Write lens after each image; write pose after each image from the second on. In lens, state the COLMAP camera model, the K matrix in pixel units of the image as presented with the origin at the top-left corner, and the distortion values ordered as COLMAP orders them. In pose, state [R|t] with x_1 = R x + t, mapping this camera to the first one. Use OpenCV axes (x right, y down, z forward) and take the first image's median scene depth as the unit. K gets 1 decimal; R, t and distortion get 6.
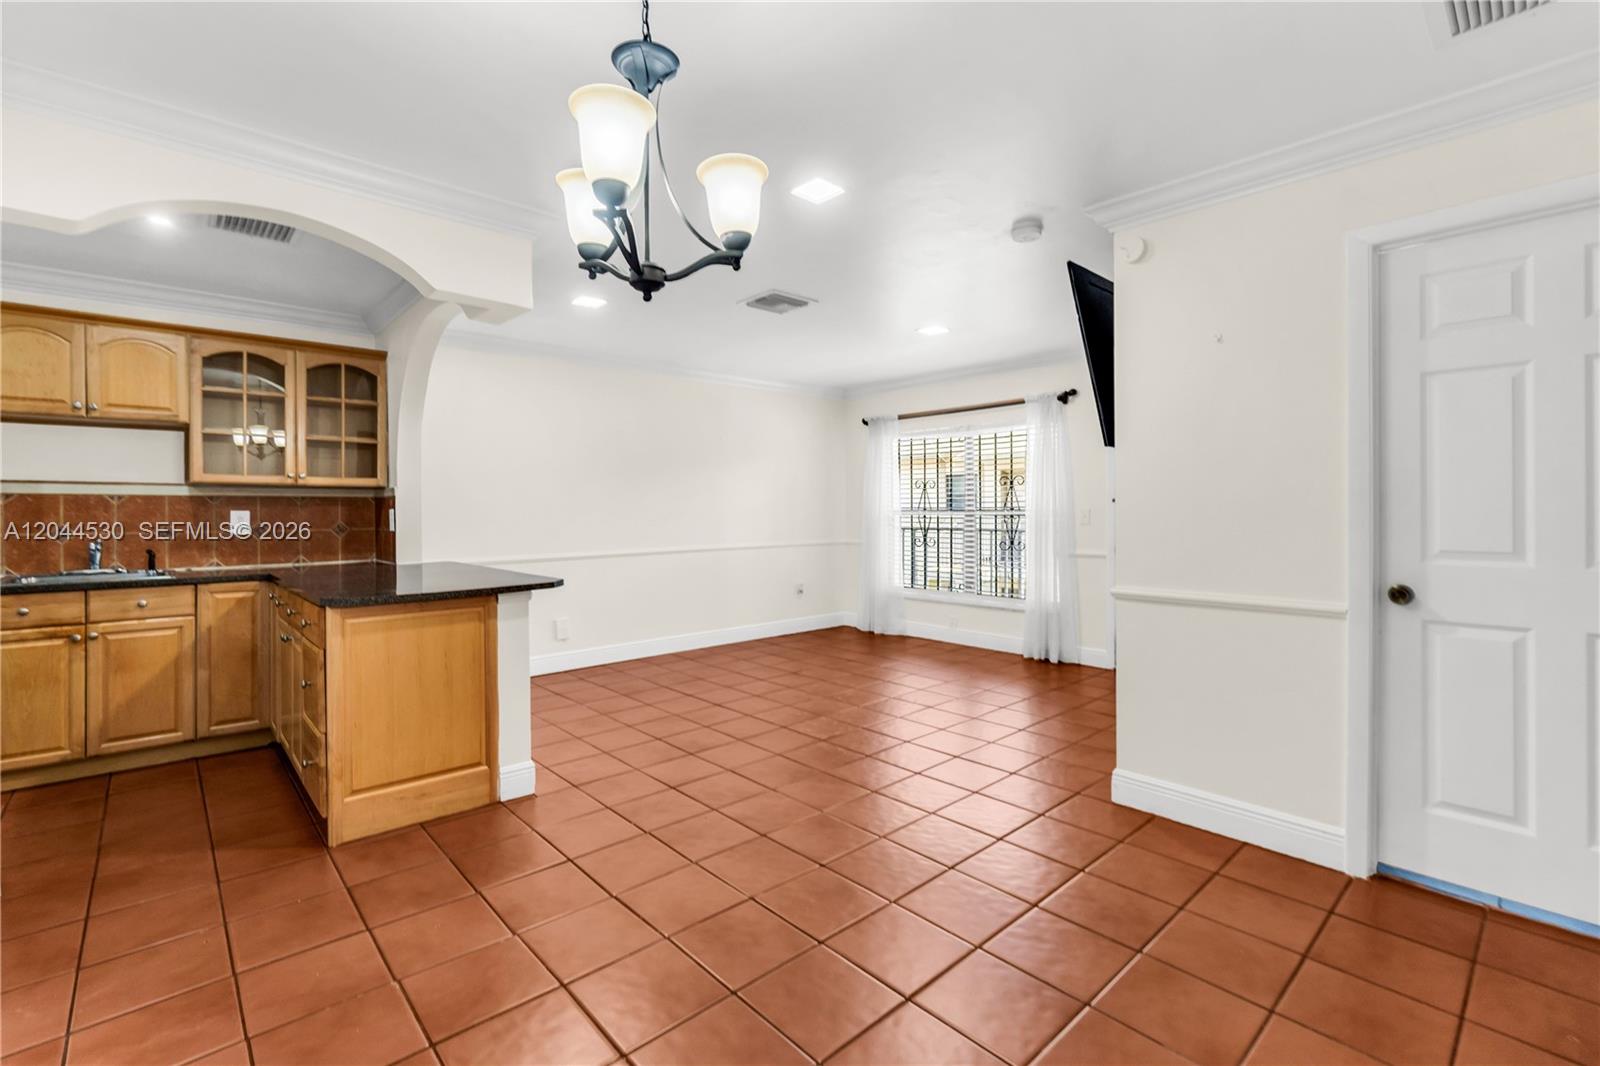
lens RADIAL K [[704.7, 0, 780.3], [0, 704.7, 509.1], [0, 0, 1]] dist [-0.006982, 0.001958]
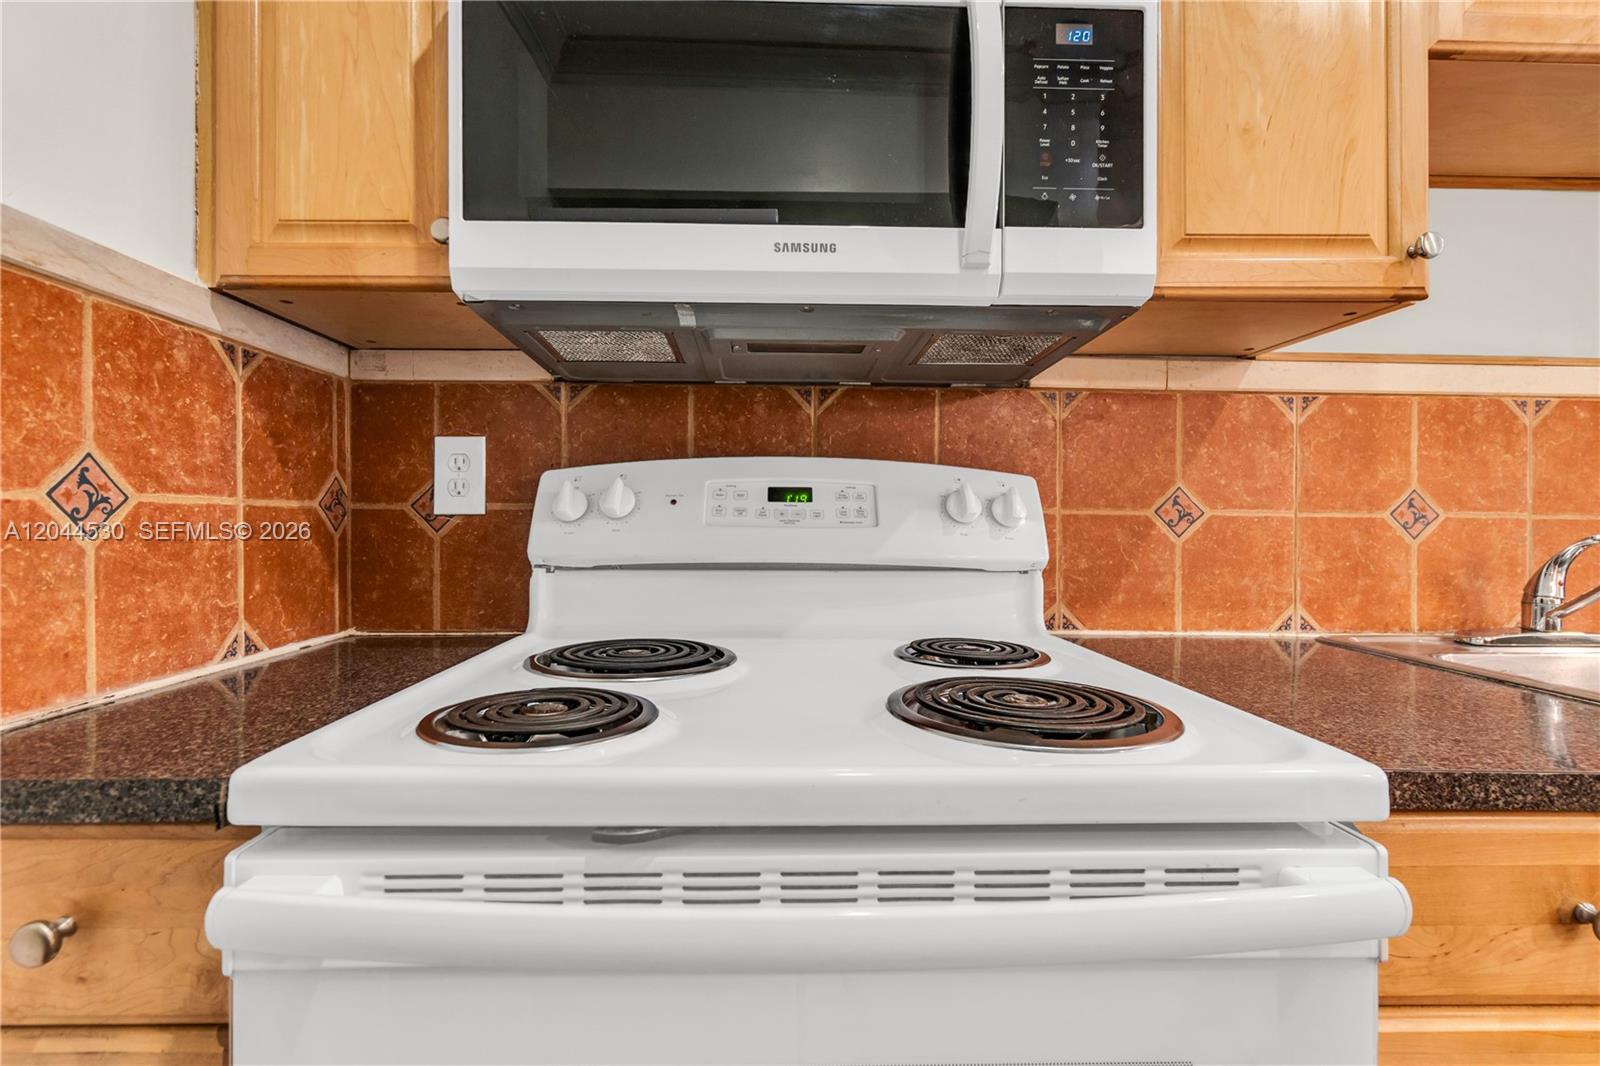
lens RADIAL K [[704.7, 0, 787.9], [0, 704.7, 519.5], [0, 0, 1]] dist [-0.006982, 0.001958]
pose [[0.758565, 0.004034, -0.651585, -0.959610], [-0.006747, 0.999976, -0.001663, 0.037804], [0.651562, 0.005658, 0.758574, 0.515079]]
